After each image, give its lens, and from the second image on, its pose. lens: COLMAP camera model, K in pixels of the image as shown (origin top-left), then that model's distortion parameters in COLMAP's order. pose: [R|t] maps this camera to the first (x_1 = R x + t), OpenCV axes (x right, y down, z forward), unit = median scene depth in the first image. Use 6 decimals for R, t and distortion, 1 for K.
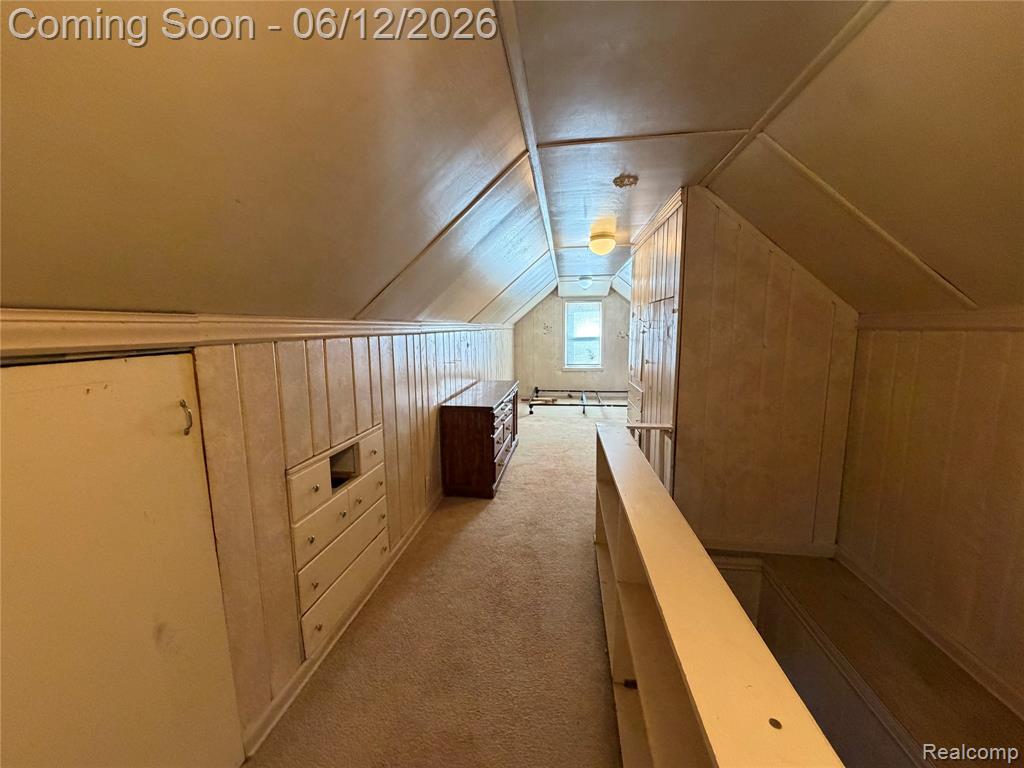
lens RADIAL K [[406.5, 0, 510.0], [0, 406.5, 383.6], [0, 0, 1]] dist [0.000118, -0.000571]
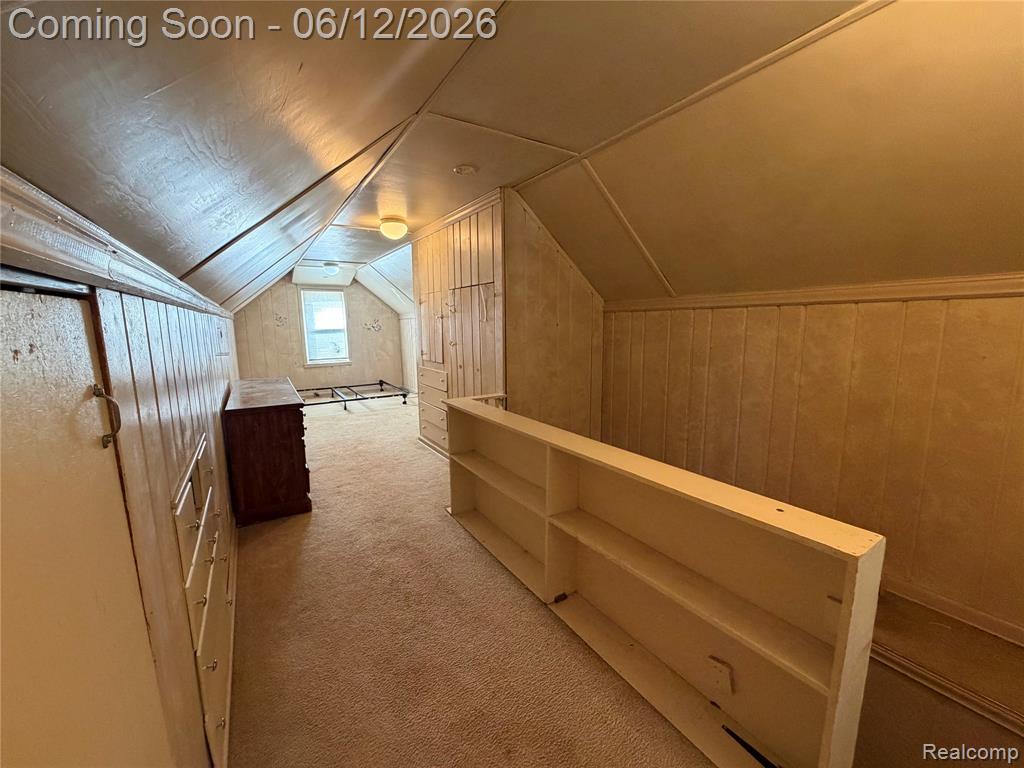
lens RADIAL K [[406.5, 0, 511.4], [0, 406.5, 382.2], [0, 0, 1]] dist [0.000118, -0.000571]
pose [[0.759782, -0.092820, 0.643518, -0.165642], [0.091173, 0.995188, 0.035899, 0.015824], [-0.643754, 0.031396, 0.764588, 0.049967]]
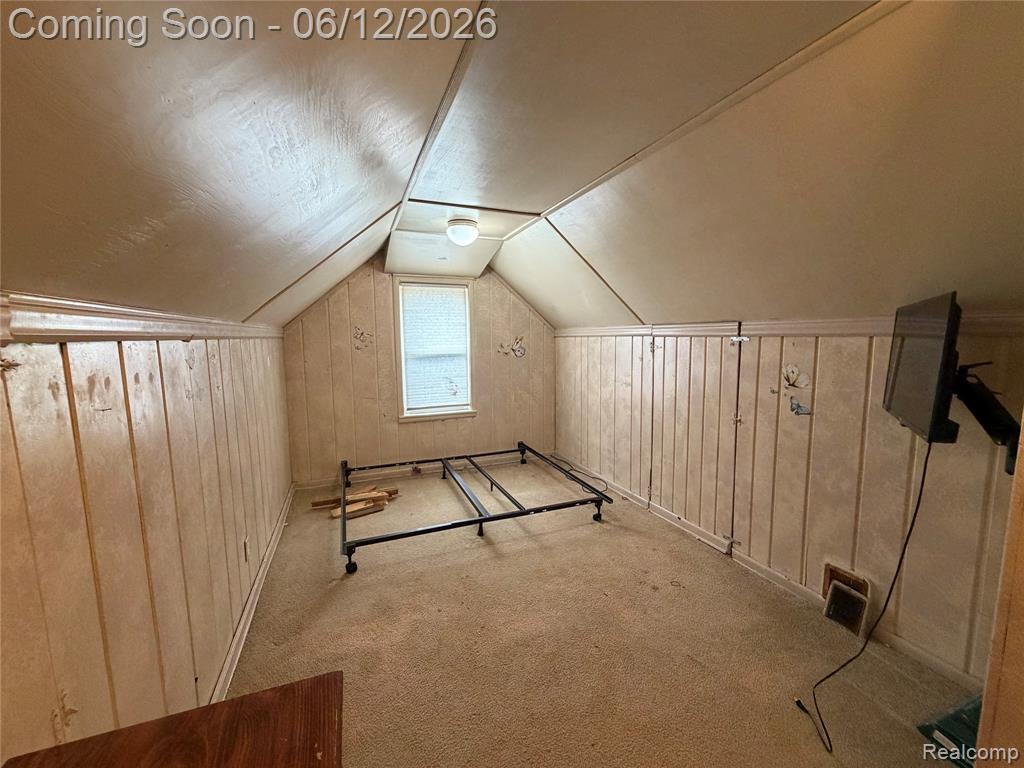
lens RADIAL K [[406.5, 0, 506.8], [0, 406.5, 382.3], [0, 0, 1]] dist [0.000118, -0.000571]
pose [[0.870495, -0.046903, 0.489937, 0.004928], [0.061493, 0.998013, -0.013715, -0.106407], [-0.488321, 0.042067, 0.871650, 0.813522]]
